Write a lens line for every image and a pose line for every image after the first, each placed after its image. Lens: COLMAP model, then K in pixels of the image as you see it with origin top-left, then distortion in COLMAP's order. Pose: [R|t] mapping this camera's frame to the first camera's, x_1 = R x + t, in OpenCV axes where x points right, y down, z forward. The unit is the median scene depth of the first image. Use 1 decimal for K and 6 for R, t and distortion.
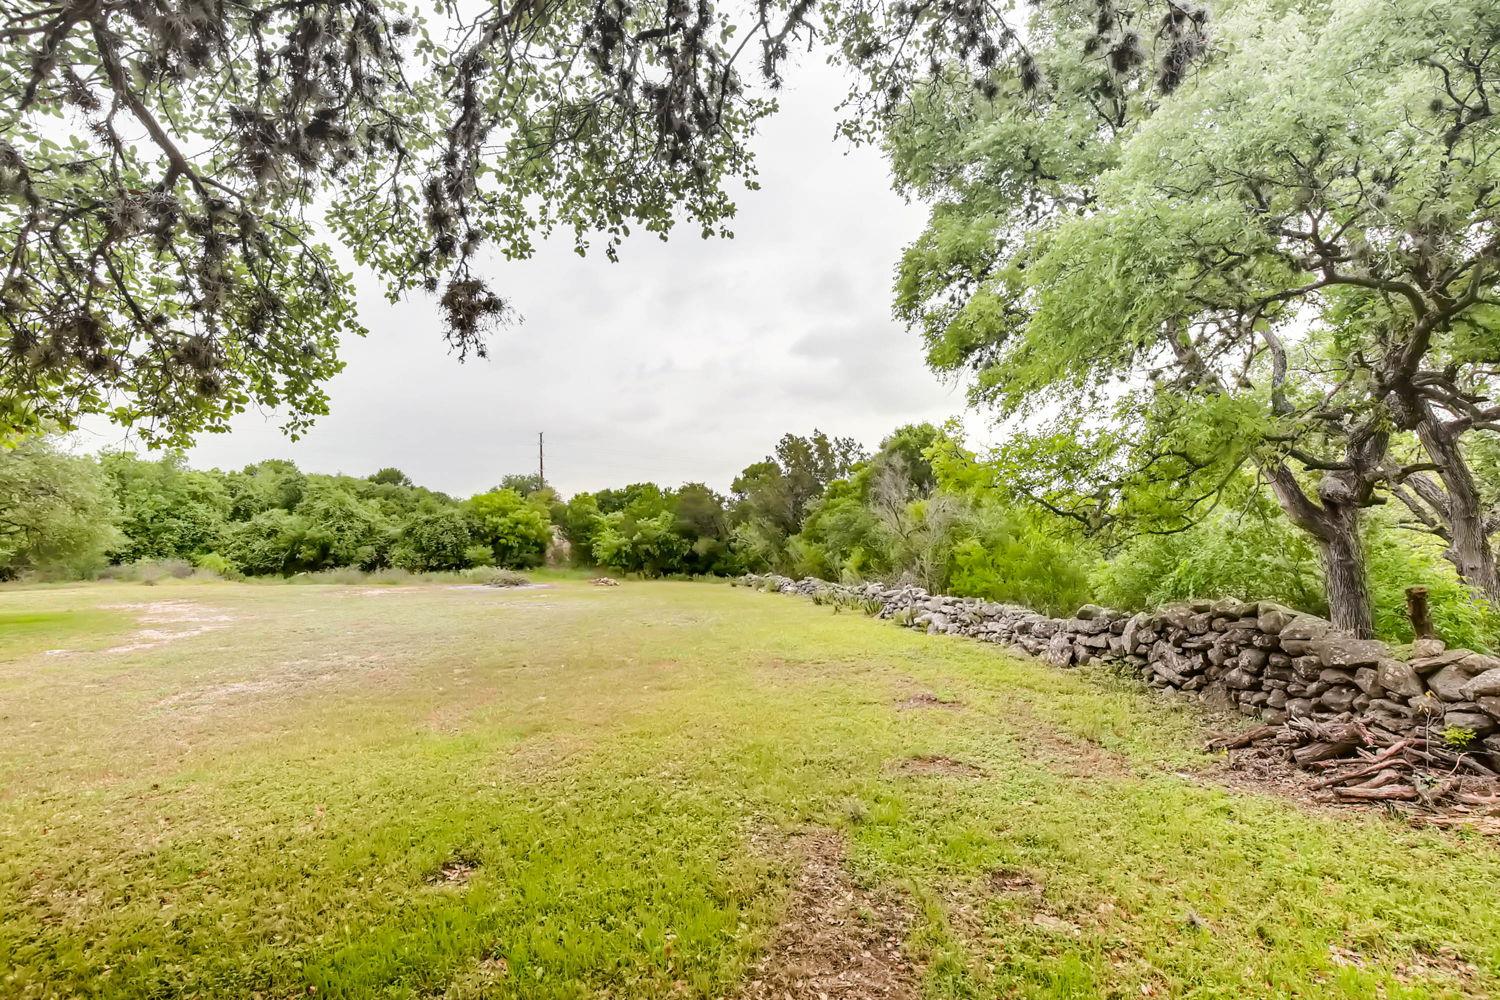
lens RADIAL K [[695.3, 0, 750.9], [0, 695.3, 503.2], [0, 0, 1]] dist [-0.003983, 0.005260]
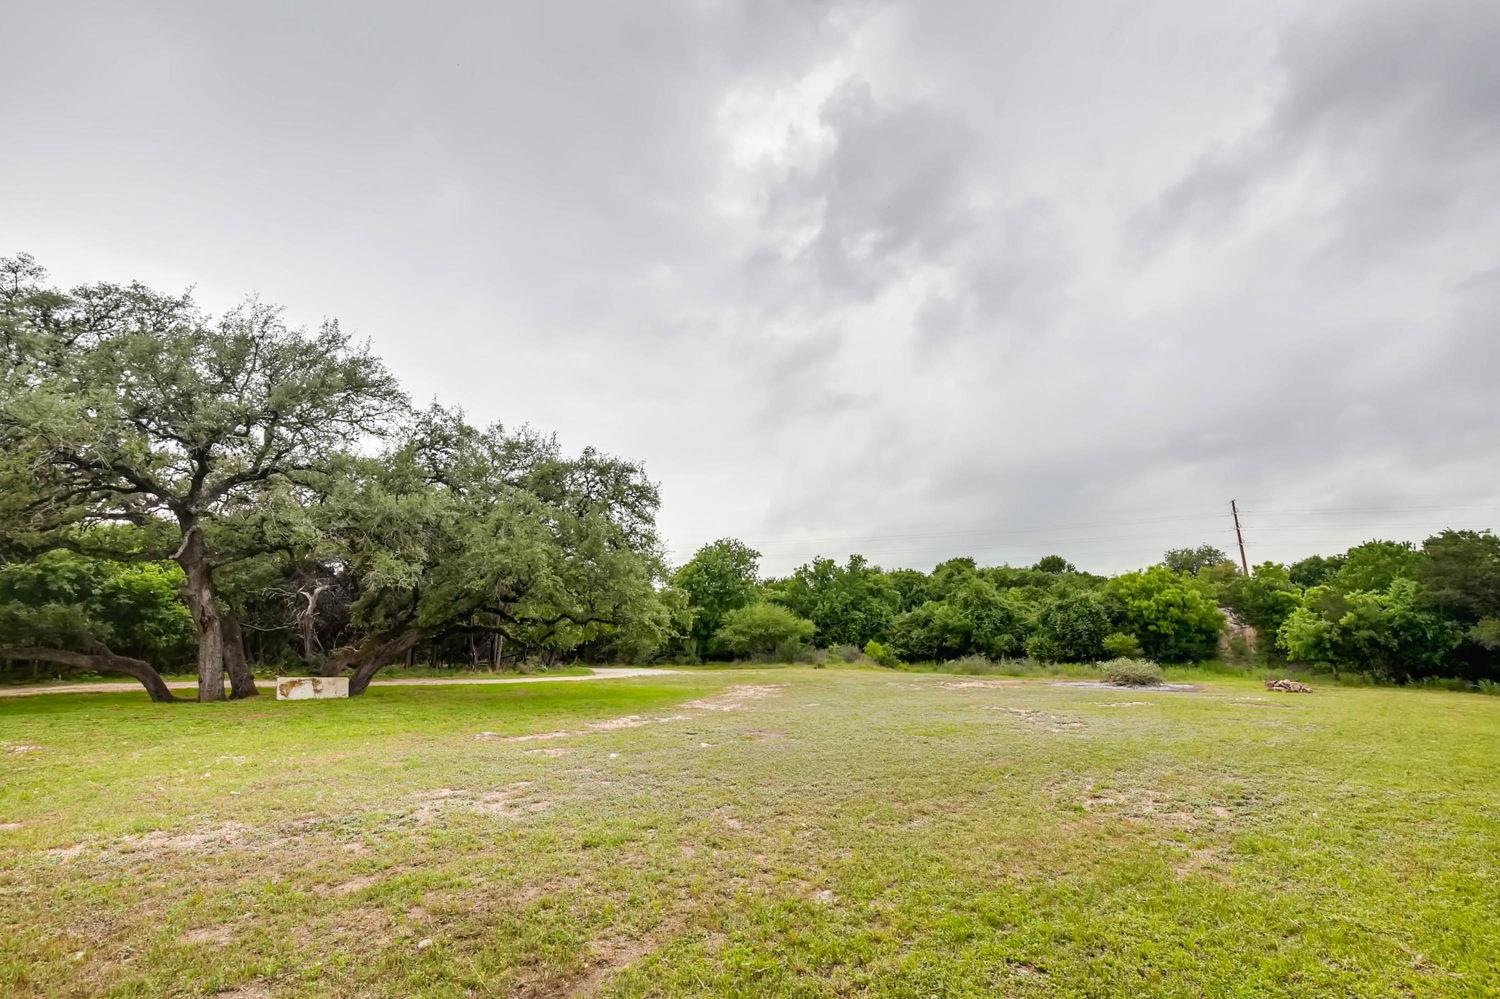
lens RADIAL K [[695.3, 0, 748.2], [0, 695.3, 496.0], [0, 0, 1]] dist [-0.003983, 0.005260]
pose [[0.611984, -0.157183, -0.775093, 0.018045], [0.051198, 0.985869, -0.159503, 0.006971], [0.789211, 0.057930, 0.611383, 0.099749]]
